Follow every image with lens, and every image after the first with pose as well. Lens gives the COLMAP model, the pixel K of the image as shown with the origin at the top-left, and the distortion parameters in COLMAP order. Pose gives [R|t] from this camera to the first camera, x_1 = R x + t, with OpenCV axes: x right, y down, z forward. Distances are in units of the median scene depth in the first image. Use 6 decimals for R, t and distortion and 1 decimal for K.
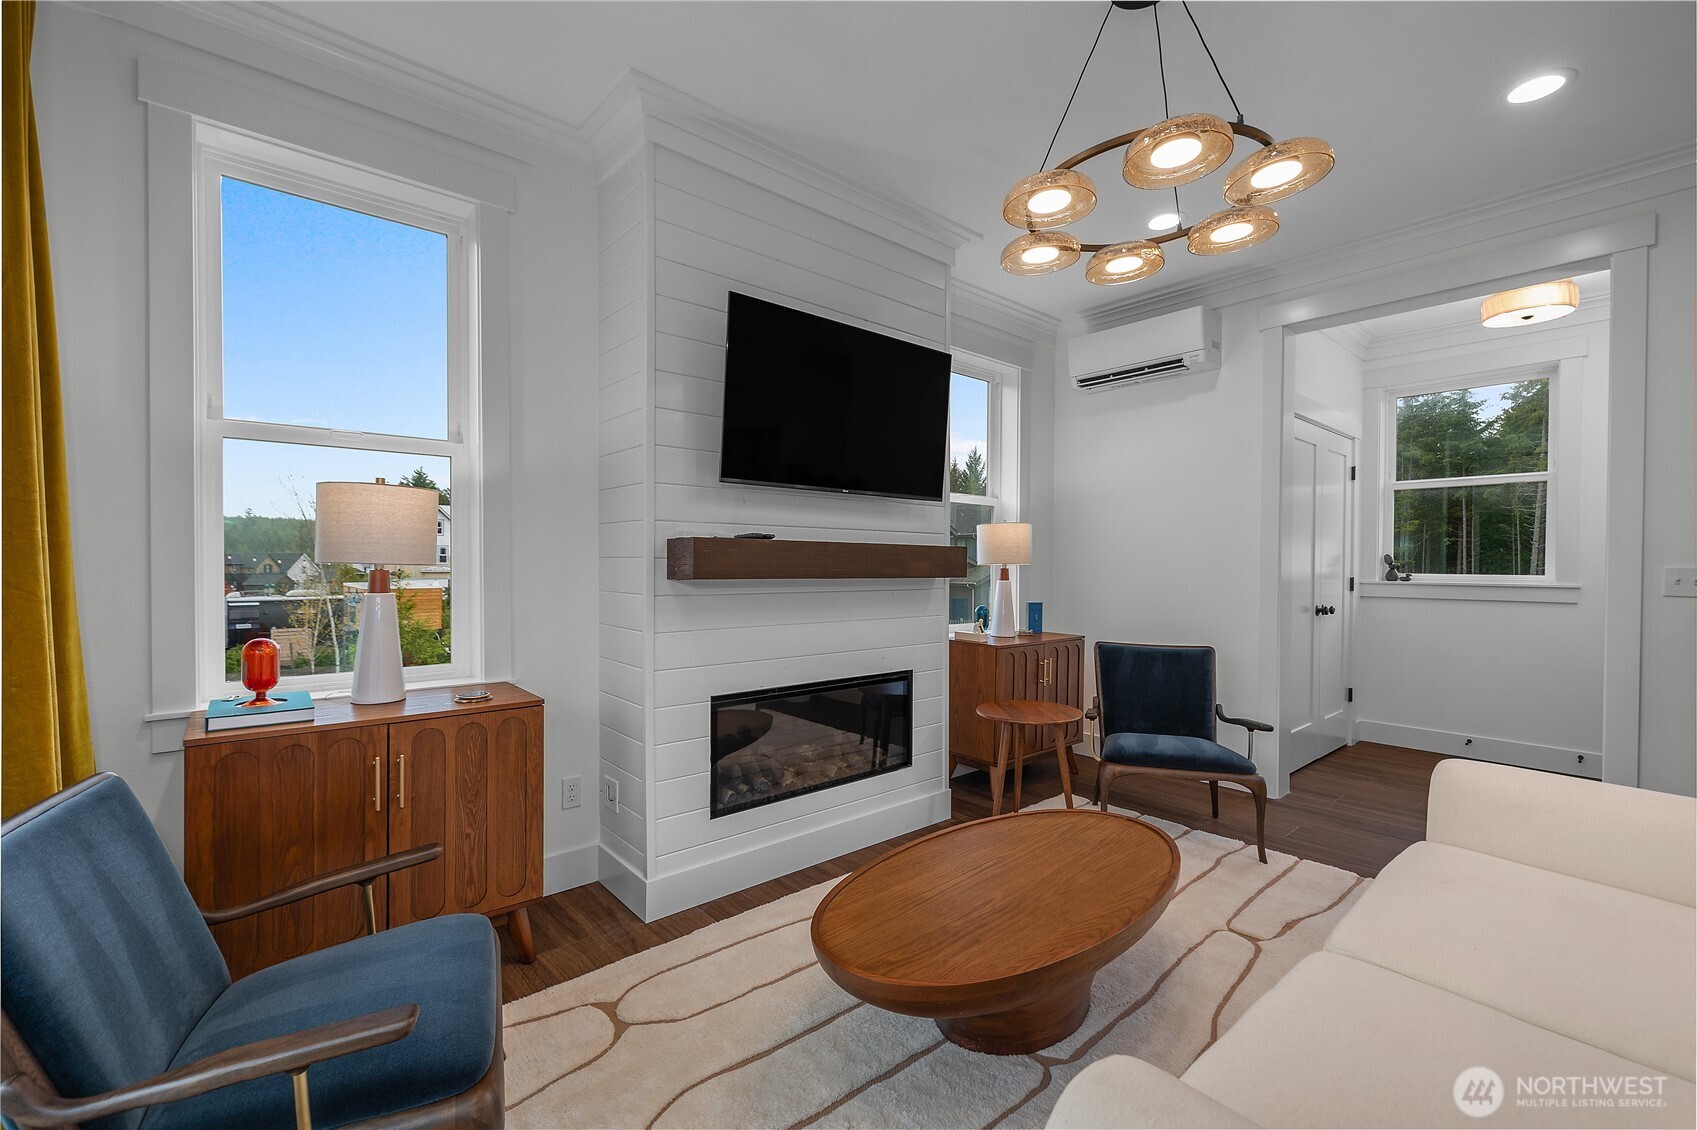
lens RADIAL K [[729.7, 0, 883.8], [0, 729.7, 552.9], [0, 0, 1]] dist [0.000510, 0.000083]
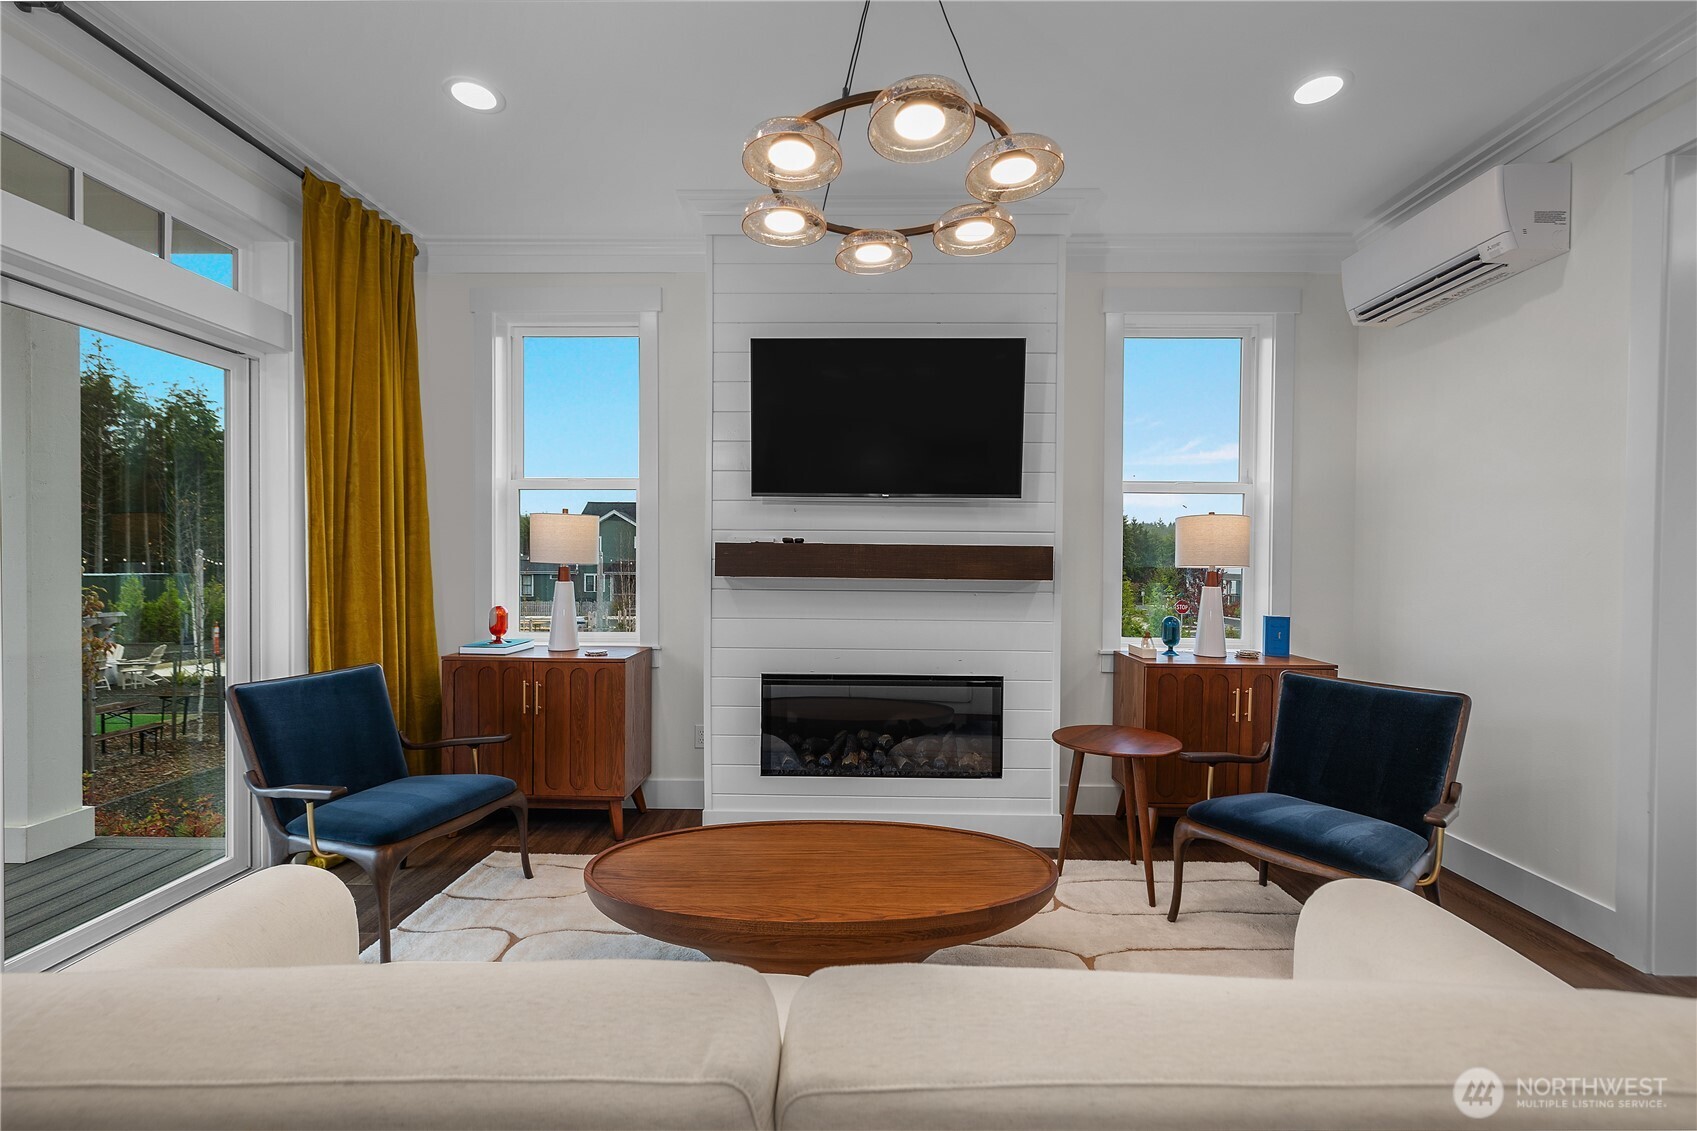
lens RADIAL K [[746.1, 0, 835.7], [0, 746.1, 566.5], [0, 0, 1]] dist [-0.000472, 0.000064]
pose [[0.732293, 0.006176, -0.680961, 0.675840], [0.004391, 0.999895, 0.013791, 0.002580], [0.680975, -0.013089, 0.732189, 0.178017]]
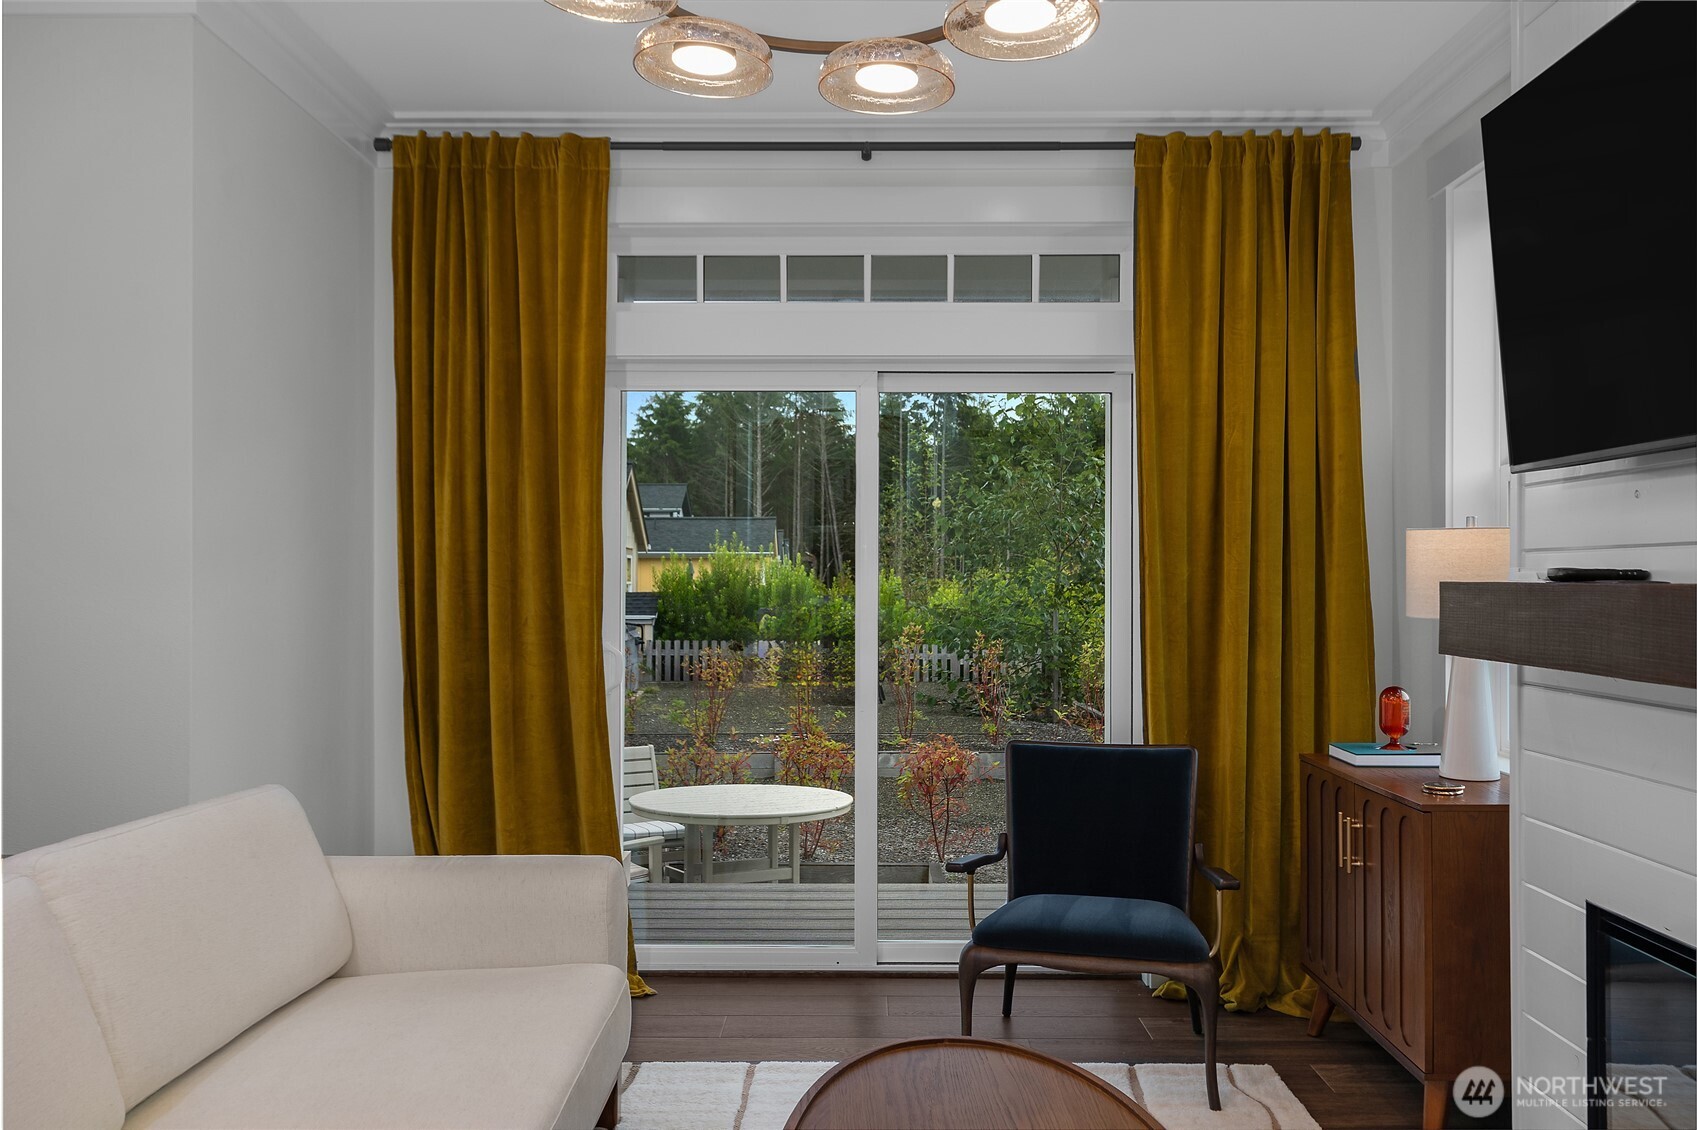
lens RADIAL K [[1255.7, 0, 870.5], [0, 1255.7, 574.6], [0, 0, 1]] dist [0.004952, 0.001663]
pose [[-0.667345, -0.009092, -0.744693, 0.705973], [0.002744, 0.999889, -0.014666, -0.013138], [0.744743, -0.011831, -0.667246, 1.178551]]
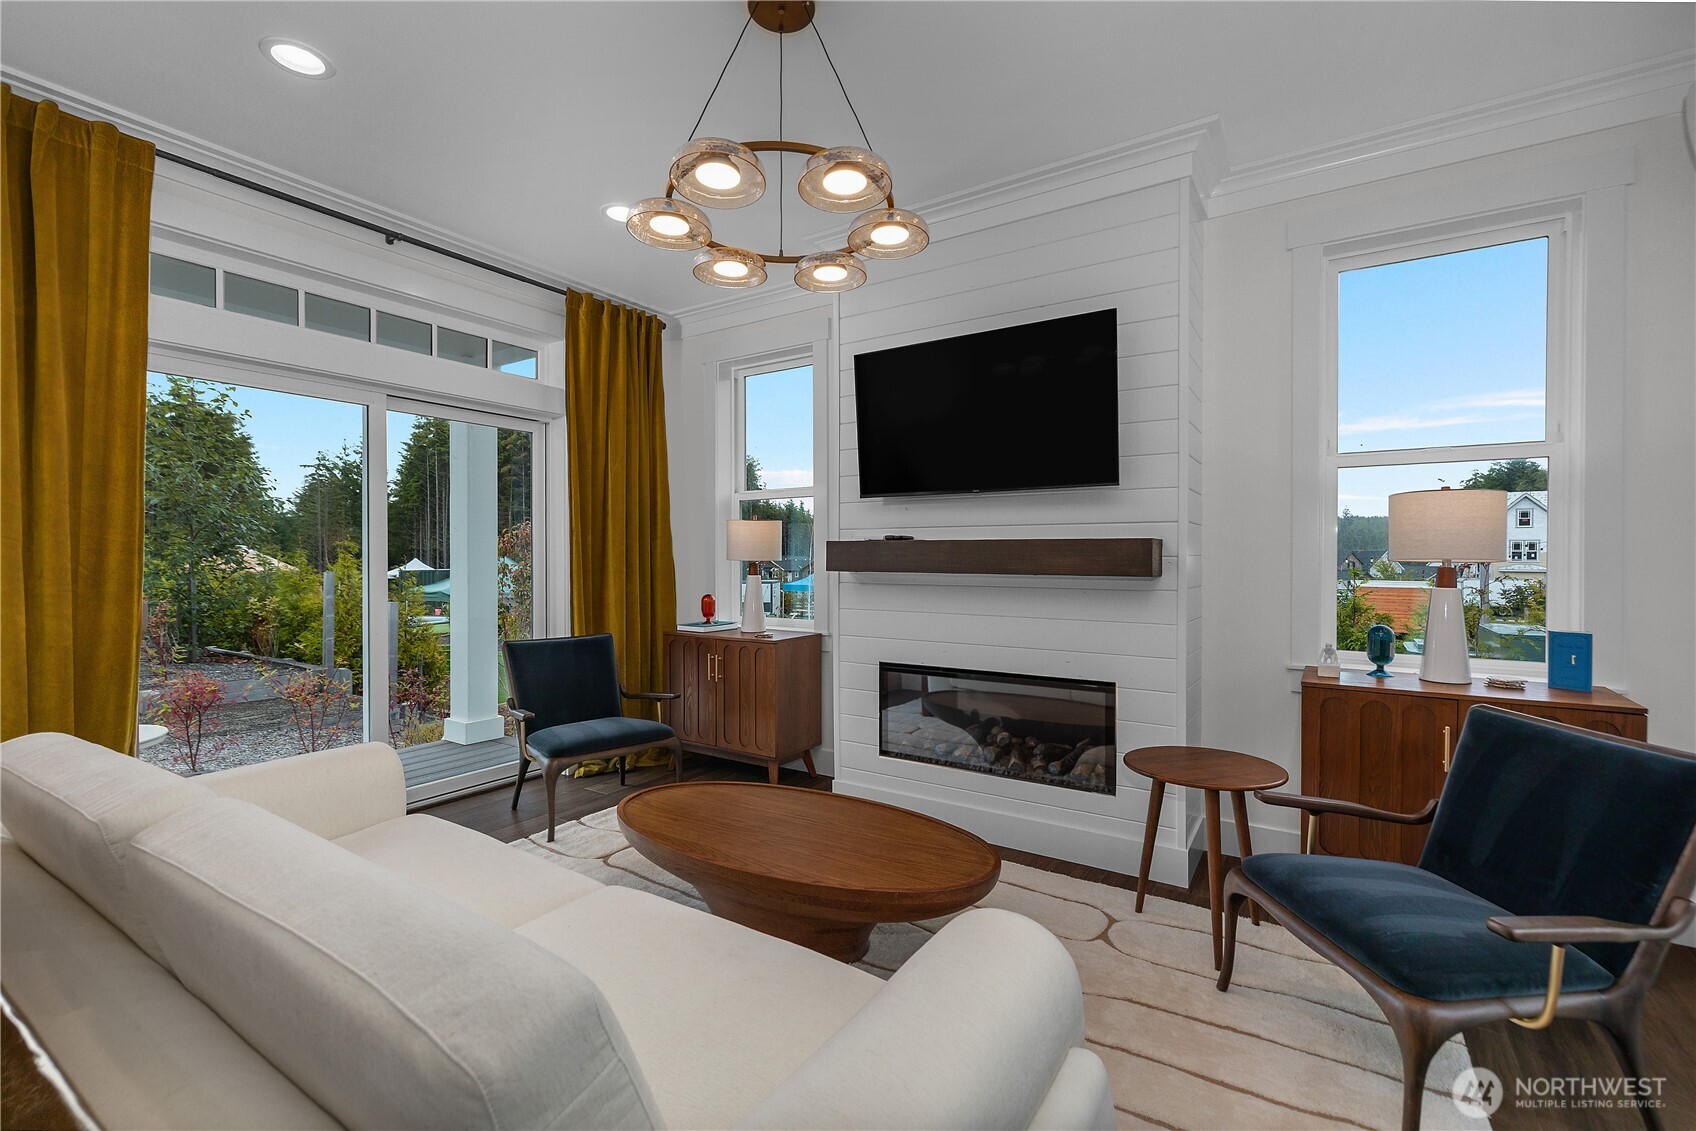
lens RADIAL K [[733.0, 0, 836.2], [0, 733.0, 562.3], [0, 0, 1]] dist [-0.000208, 0.000013]
pose [[0.255580, 0.002859, -0.966784, 0.988404], [0.013098, 0.999894, 0.006419, 0.009116], [0.966699, -0.014304, 0.255515, 0.580542]]
